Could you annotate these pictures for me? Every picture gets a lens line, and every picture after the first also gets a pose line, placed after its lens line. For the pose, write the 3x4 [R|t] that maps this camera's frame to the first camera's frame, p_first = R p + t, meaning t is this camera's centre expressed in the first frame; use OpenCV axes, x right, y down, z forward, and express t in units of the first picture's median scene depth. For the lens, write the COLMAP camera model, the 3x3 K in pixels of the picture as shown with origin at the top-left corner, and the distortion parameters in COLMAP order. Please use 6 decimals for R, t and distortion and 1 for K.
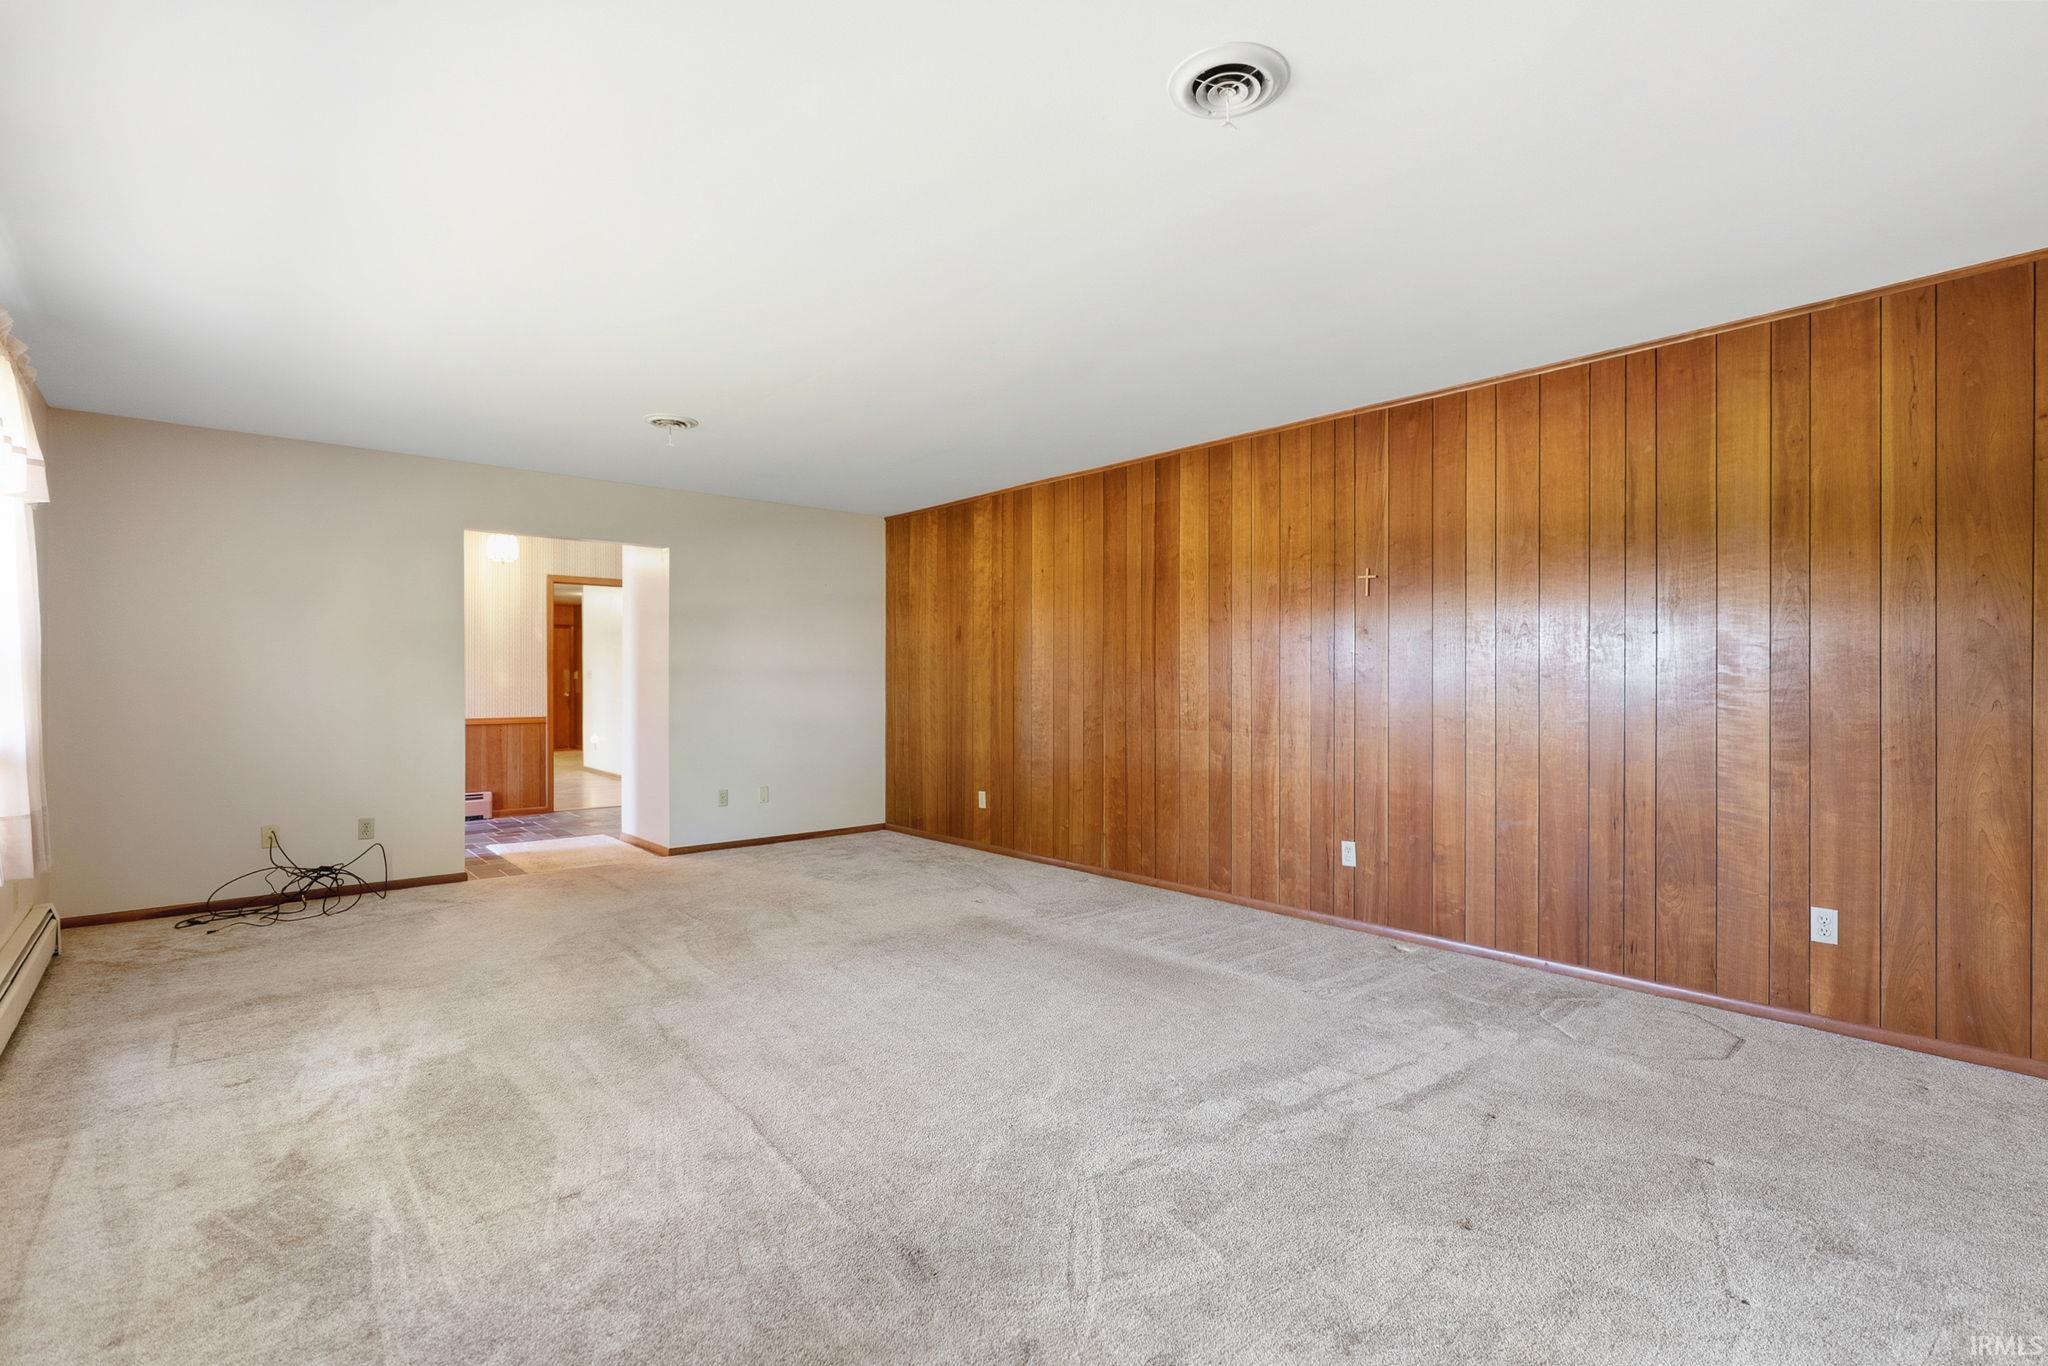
lens RADIAL K [[942.3, 0, 1032.7], [0, 942.3, 682.4], [0, 0, 1]] dist [-0.004309, 0.001345]
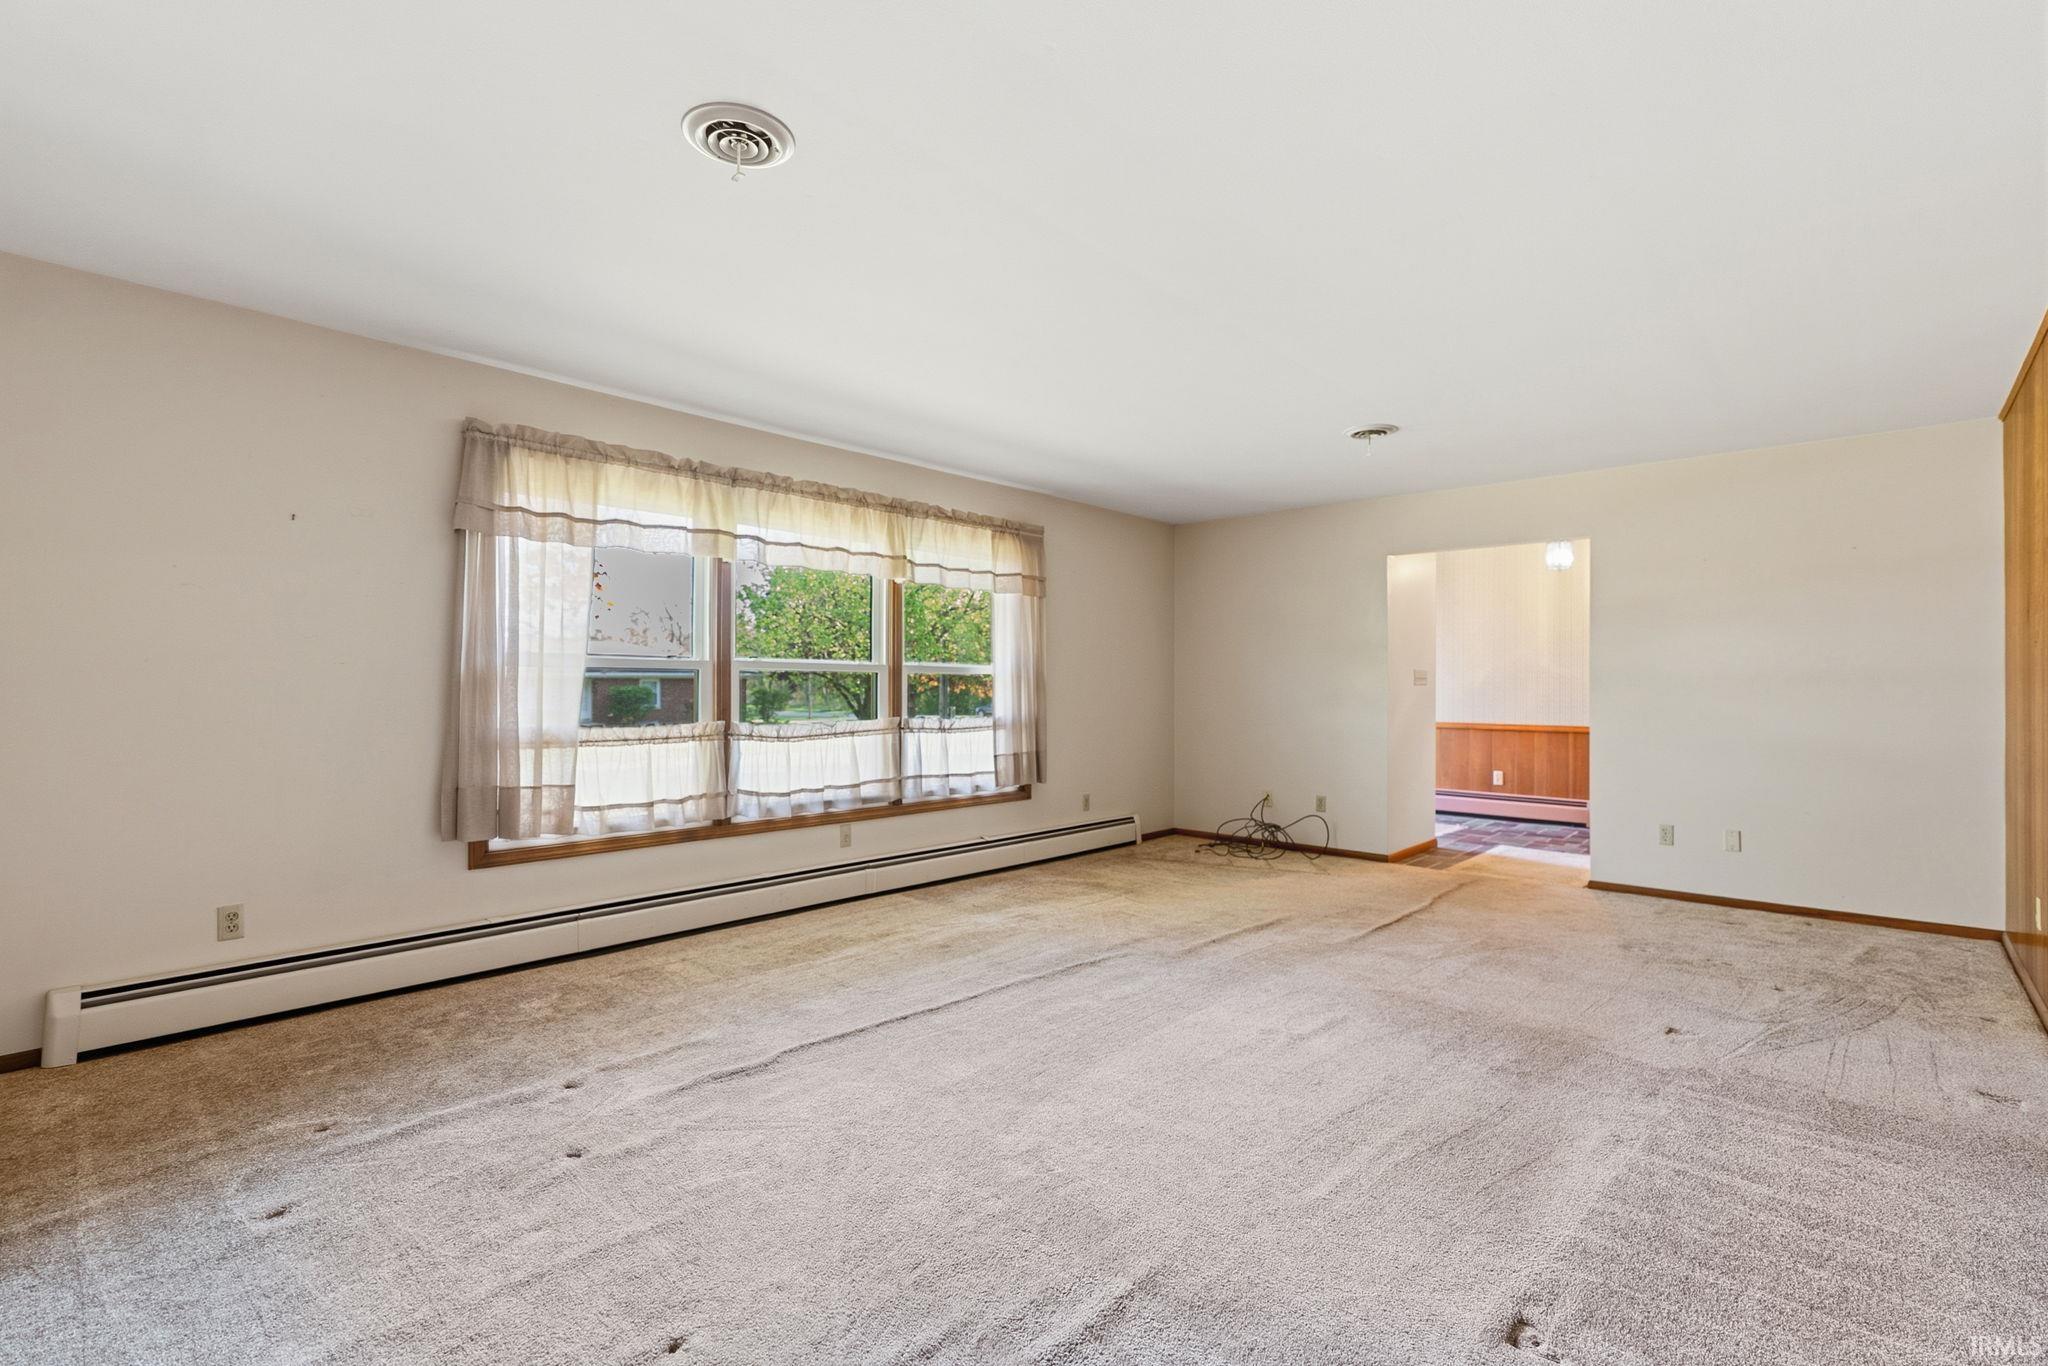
lens RADIAL K [[942.3, 0, 1029.9], [0, 942.3, 671.2], [0, 0, 1]] dist [-0.004309, 0.001345]
pose [[0.115319, -0.012717, -0.993247, 0.685132], [-0.006547, 0.999887, -0.013562, -0.004518], [0.993307, 0.008067, 0.115223, 0.614947]]
